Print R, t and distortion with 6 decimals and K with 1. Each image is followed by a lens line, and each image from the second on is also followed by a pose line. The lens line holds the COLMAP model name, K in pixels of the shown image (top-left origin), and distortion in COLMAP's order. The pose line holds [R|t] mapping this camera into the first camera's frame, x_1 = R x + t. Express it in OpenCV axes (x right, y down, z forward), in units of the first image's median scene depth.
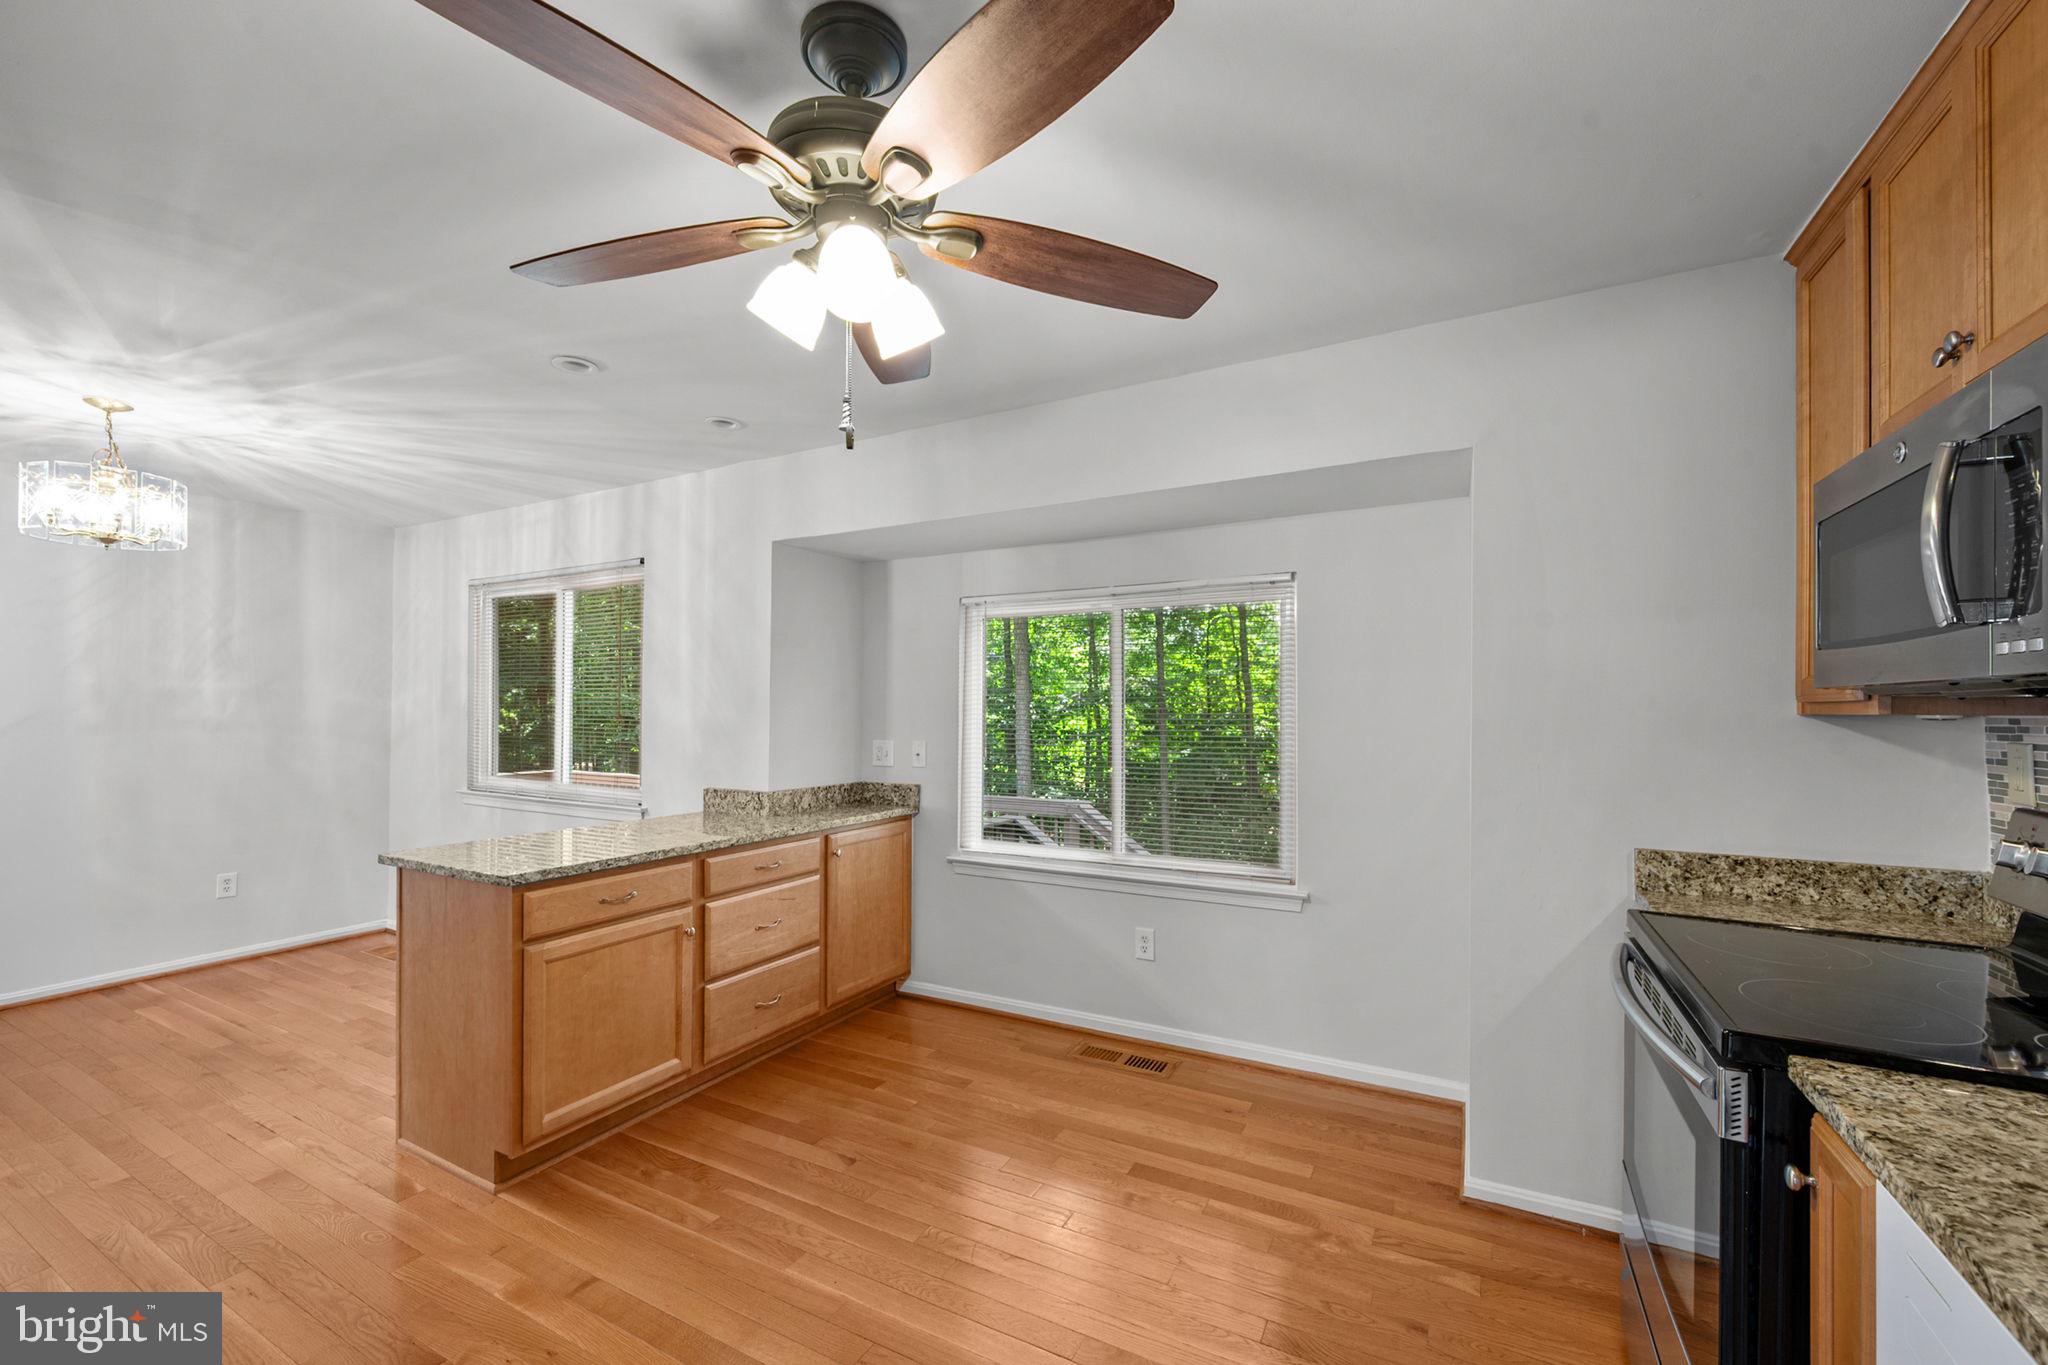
lens RADIAL K [[819.8, 0, 1021.6], [0, 819.8, 705.7], [0, 0, 1]] dist [0.000528, 0.000022]
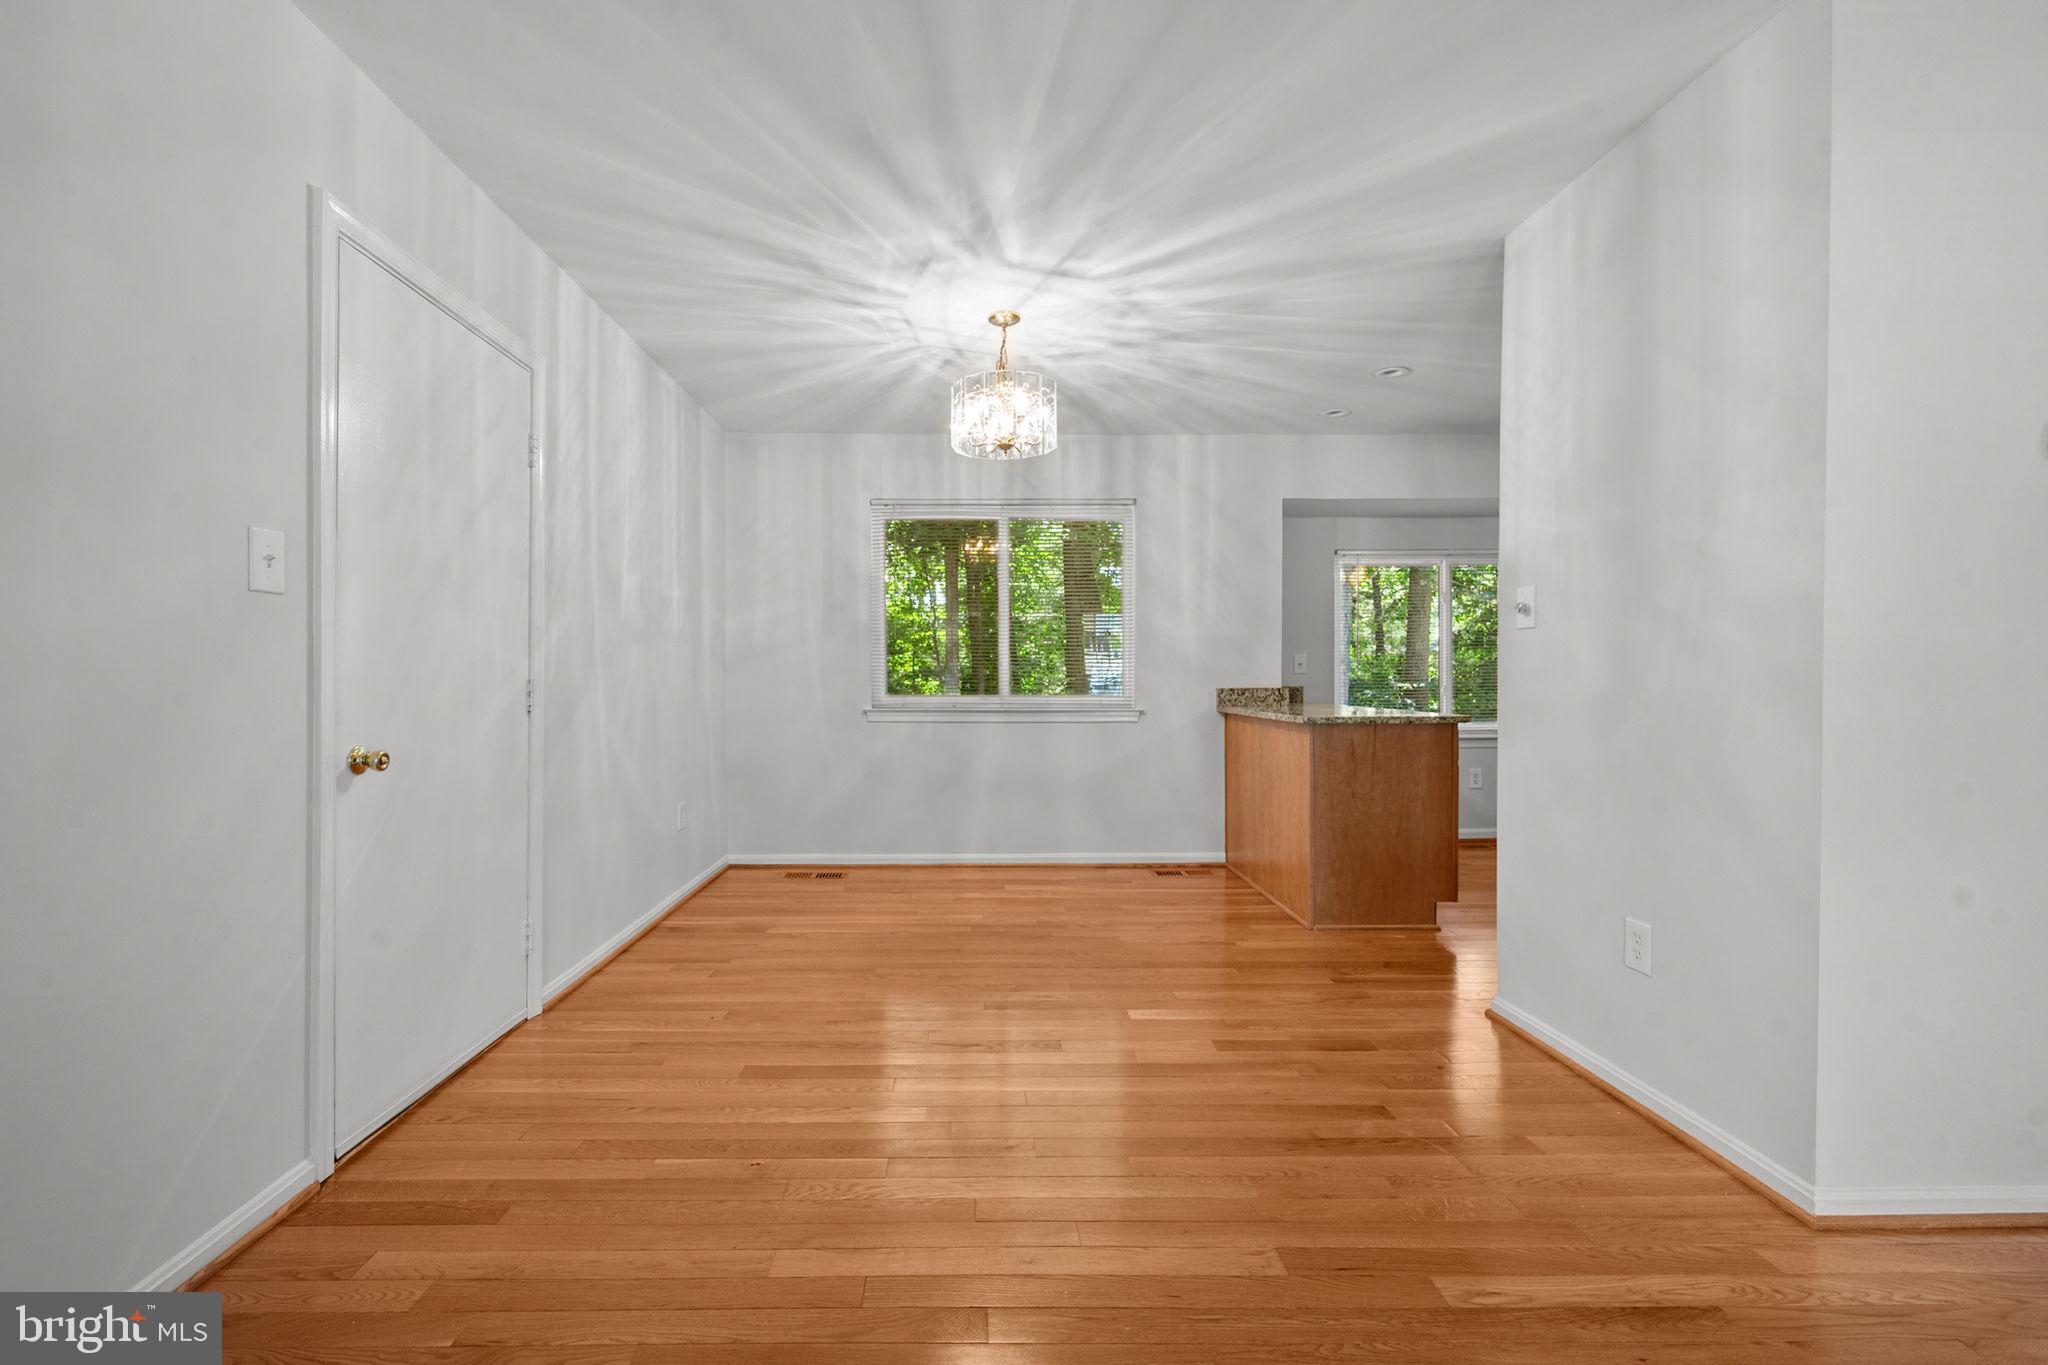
lens RADIAL K [[851.1, 0, 977.1], [0, 851.1, 688.9], [0, 0, 1]] dist [0.000443, 0.000013]
pose [[0.875111, -0.013702, 0.483728, -1.701270], [0.003549, 0.999754, 0.021900, 0.090191], [-0.483909, -0.017448, 0.874944, 0.038395]]
